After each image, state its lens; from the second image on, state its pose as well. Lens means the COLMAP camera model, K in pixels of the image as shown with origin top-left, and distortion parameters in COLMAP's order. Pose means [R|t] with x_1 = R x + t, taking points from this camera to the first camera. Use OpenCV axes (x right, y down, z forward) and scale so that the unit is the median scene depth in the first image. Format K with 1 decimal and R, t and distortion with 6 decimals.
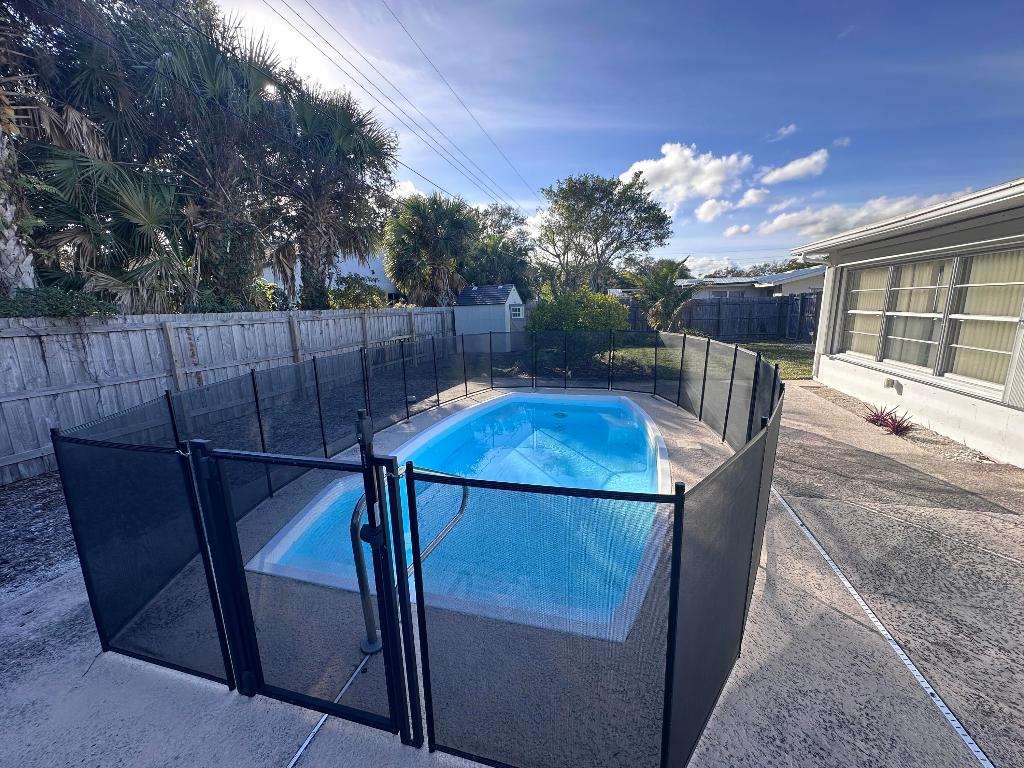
lens RADIAL K [[410.7, 0, 508.9], [0, 410.7, 385.2], [0, 0, 1]] dist [-0.002928, -0.000055]
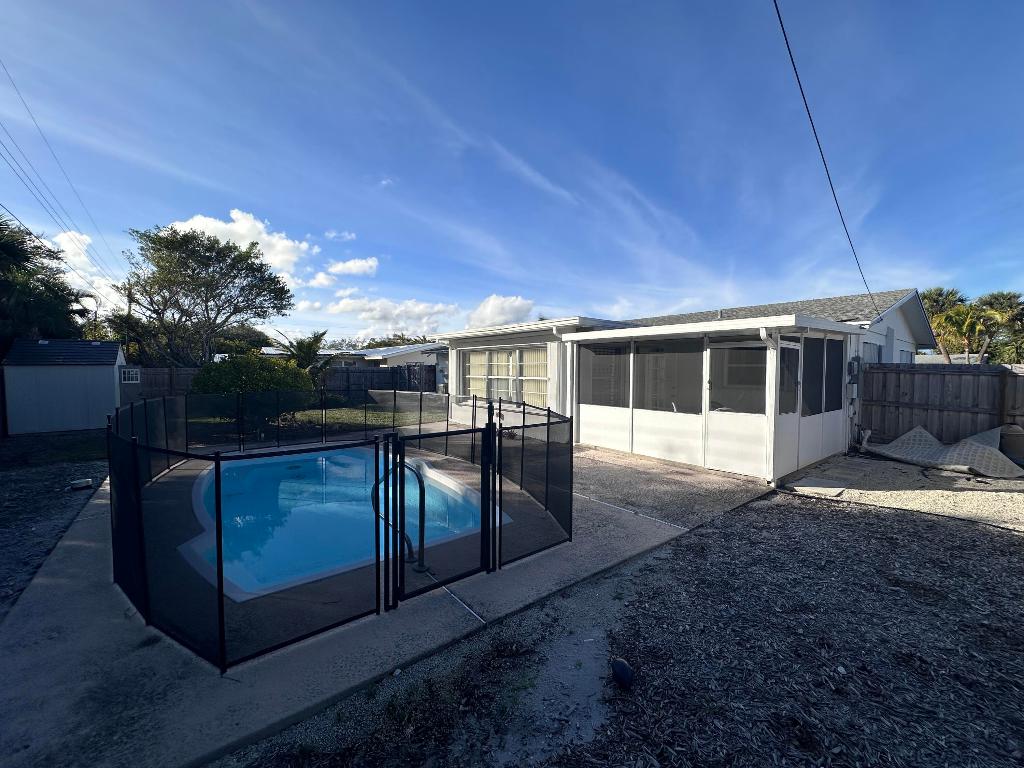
lens RADIAL K [[410.7, 0, 508.9], [0, 410.7, 385.2], [0, 0, 1]] dist [-0.002928, -0.000055]
pose [[0.582964, -0.003203, 0.812492, -0.135837], [0.138590, 0.985730, -0.095552, 0.012681], [-0.800591, 0.168306, 0.575089, -0.029164]]
